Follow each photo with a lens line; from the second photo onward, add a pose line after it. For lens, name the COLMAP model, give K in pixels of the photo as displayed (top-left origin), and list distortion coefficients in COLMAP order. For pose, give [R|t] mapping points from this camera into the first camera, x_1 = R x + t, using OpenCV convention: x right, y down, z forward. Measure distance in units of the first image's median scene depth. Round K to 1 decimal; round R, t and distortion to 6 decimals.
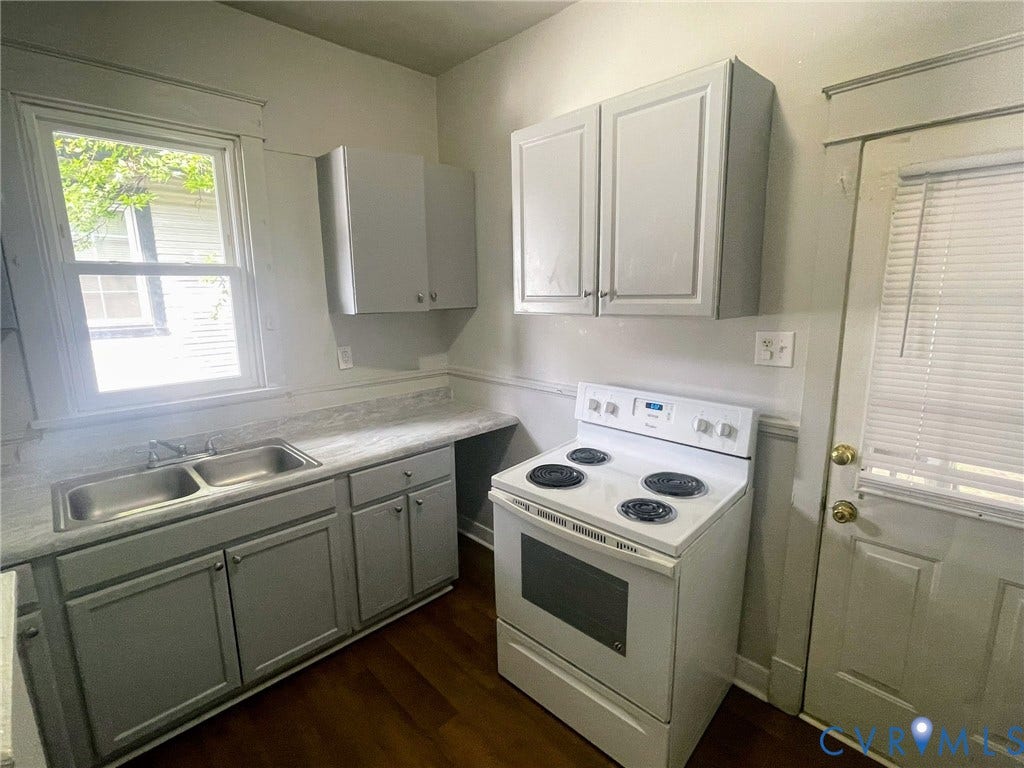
lens RADIAL K [[487.1, 0, 507.3], [0, 487.1, 382.2], [0, 0, 1]] dist [0.000675, 0.000645]
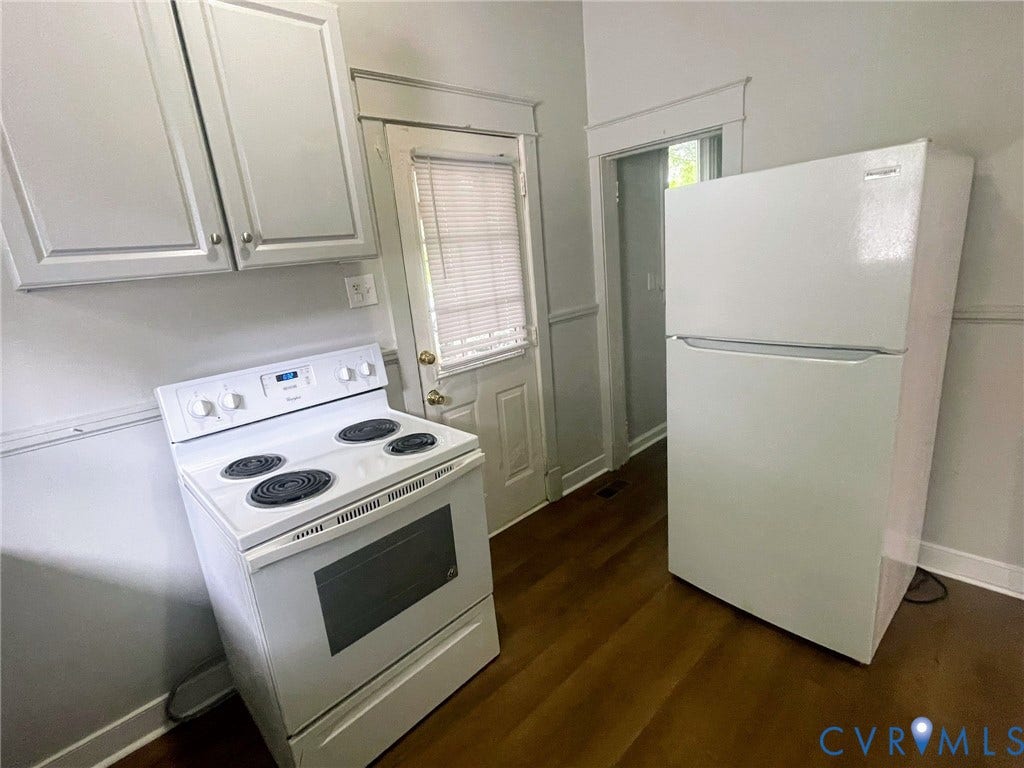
lens RADIAL K [[487.1, 0, 507.3], [0, 487.1, 382.2], [0, 0, 1]] dist [0.000675, 0.000645]
pose [[0.022345, -0.236755, 0.971312, -0.596256], [0.285310, 0.932662, 0.220771, -0.023014], [-0.958175, 0.272192, 0.088389, 0.610256]]
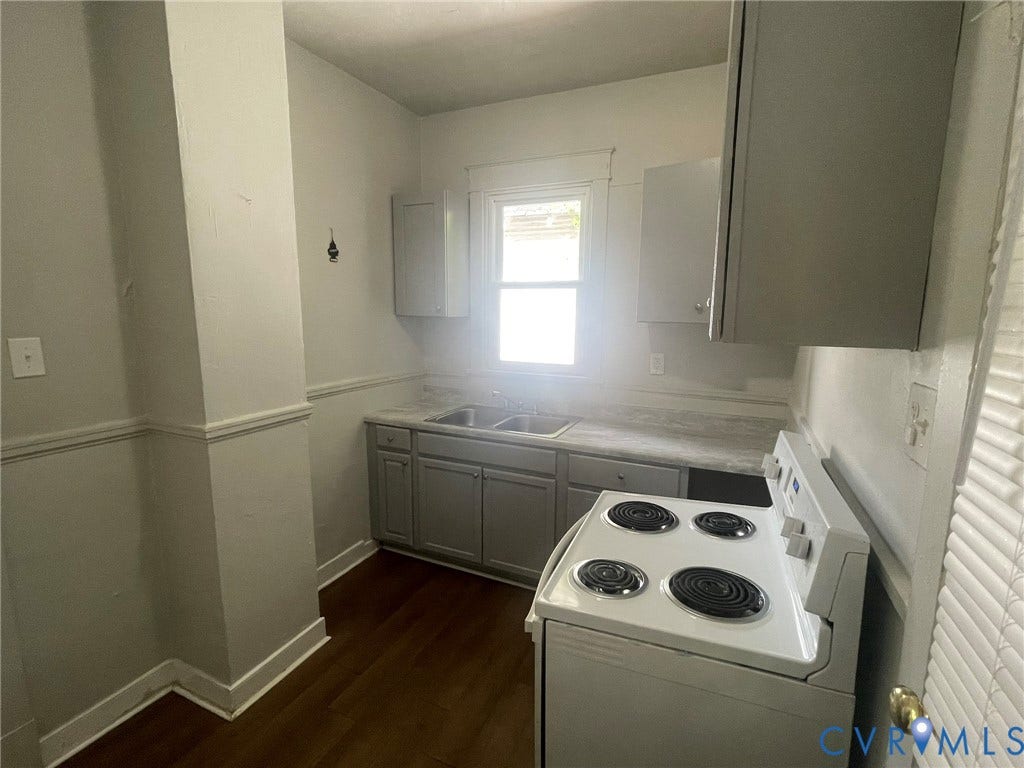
lens RADIAL K [[487.1, 0, 507.3], [0, 487.1, 382.2], [0, 0, 1]] dist [0.000675, 0.000645]
pose [[0.363325, 0.160507, -0.917732, 0.796192], [-0.190445, 0.977043, 0.095484, -0.076048], [0.911990, 0.140086, 0.385552, 0.448834]]
